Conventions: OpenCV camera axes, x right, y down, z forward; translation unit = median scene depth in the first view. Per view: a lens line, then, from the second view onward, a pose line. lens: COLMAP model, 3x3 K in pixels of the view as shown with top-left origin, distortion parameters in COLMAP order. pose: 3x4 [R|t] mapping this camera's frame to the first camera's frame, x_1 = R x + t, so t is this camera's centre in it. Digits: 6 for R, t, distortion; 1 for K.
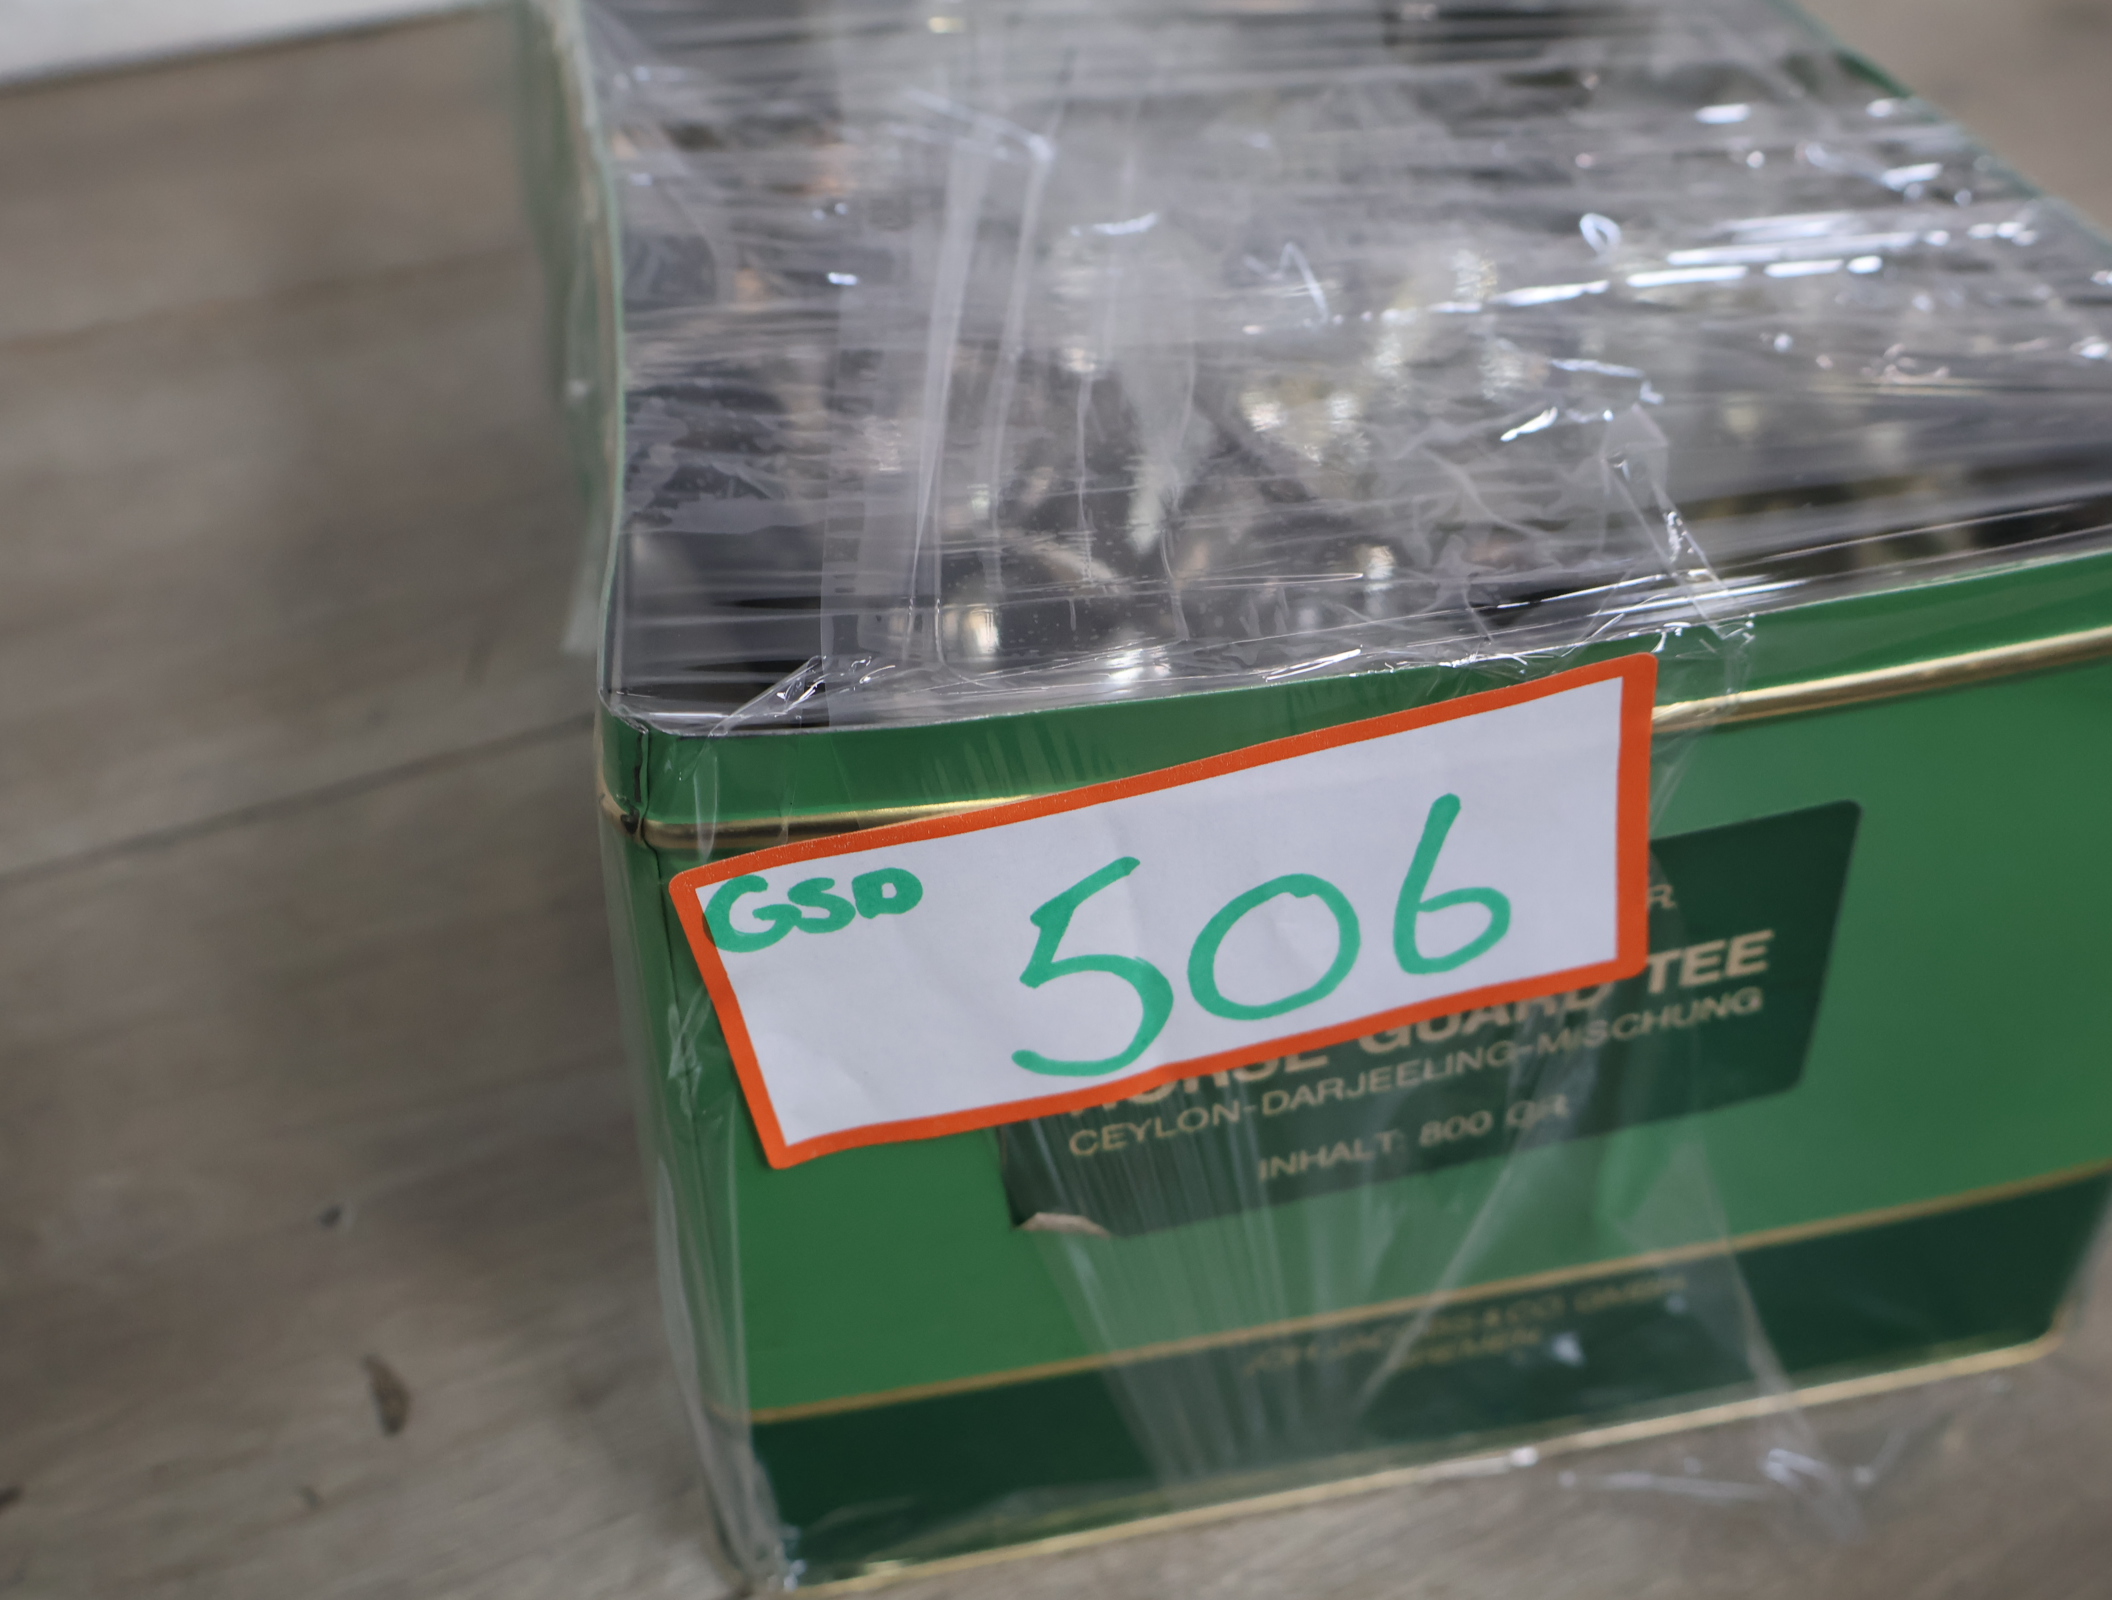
lens RADIAL K [[2320.1, 0, 1063.0], [0, 2320.1, 806.2], [0, 0, 1]] dist [0.010506, 0.000000]
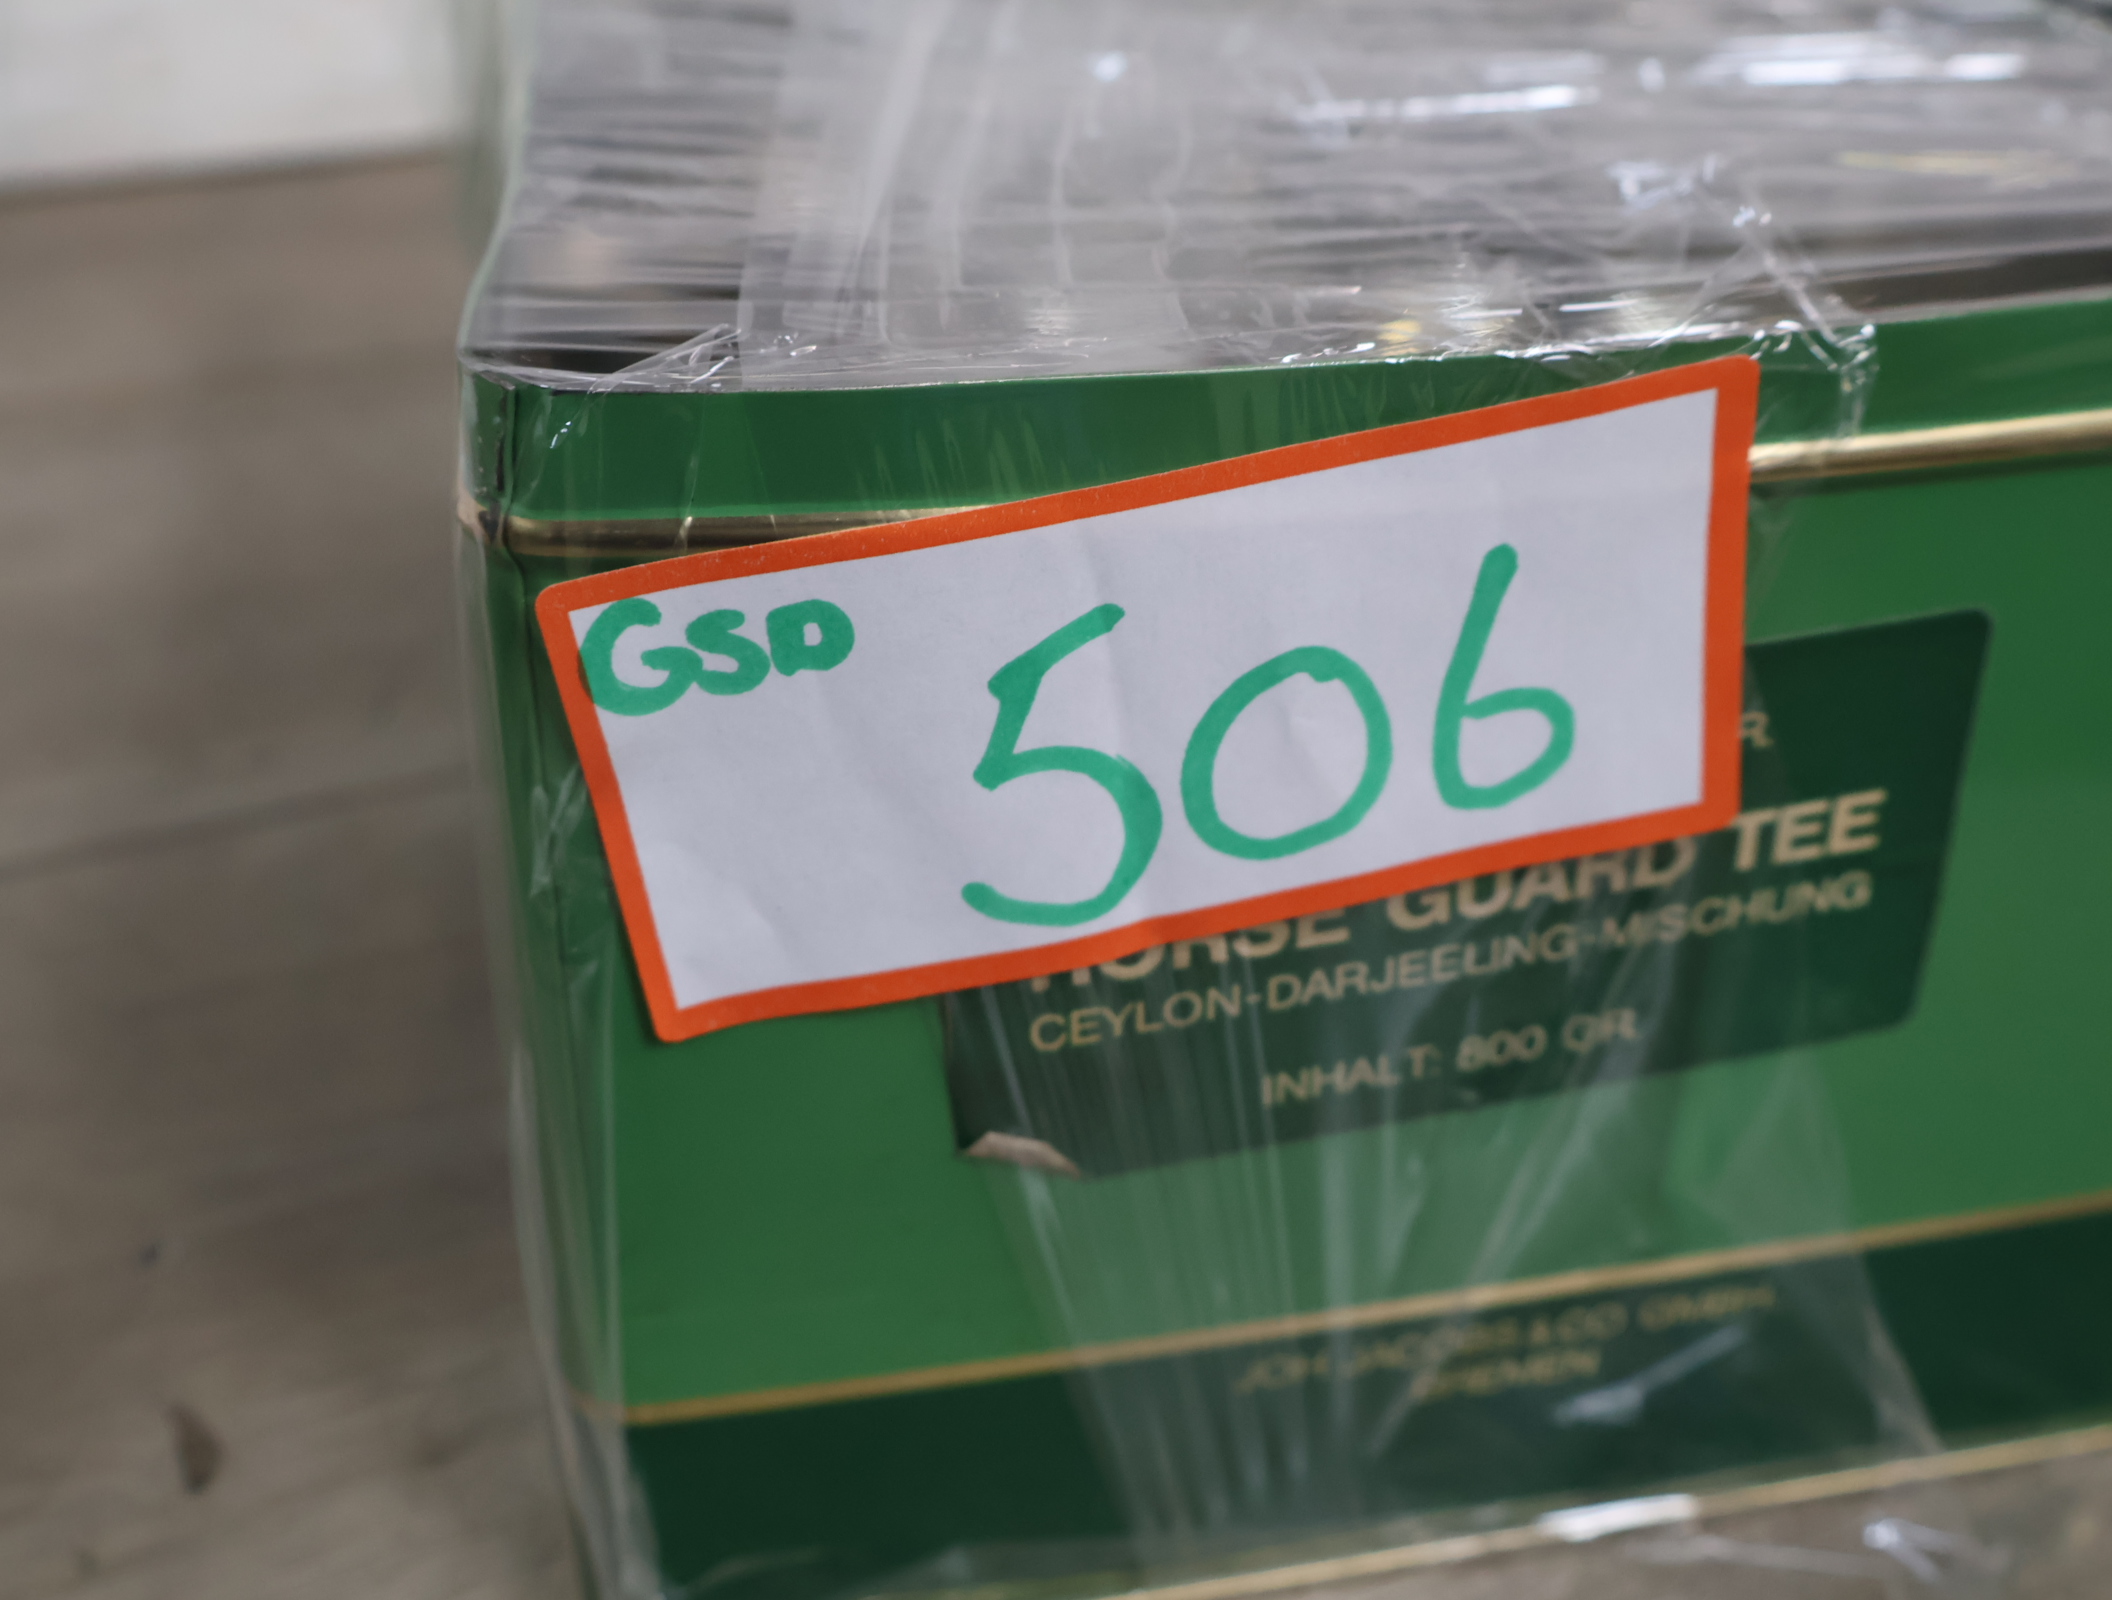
lens RADIAL K [[2320.1, 0, 1048.2], [0, 2320.1, 794.1], [0, 0, 1]] dist [0.010506, 0.000000]
pose [[0.999819, 0.016168, 0.010066, -0.000483], [-0.014427, 0.987982, -0.153896, 0.188568], [-0.012433, 0.153723, 0.988036, 0.188753]]
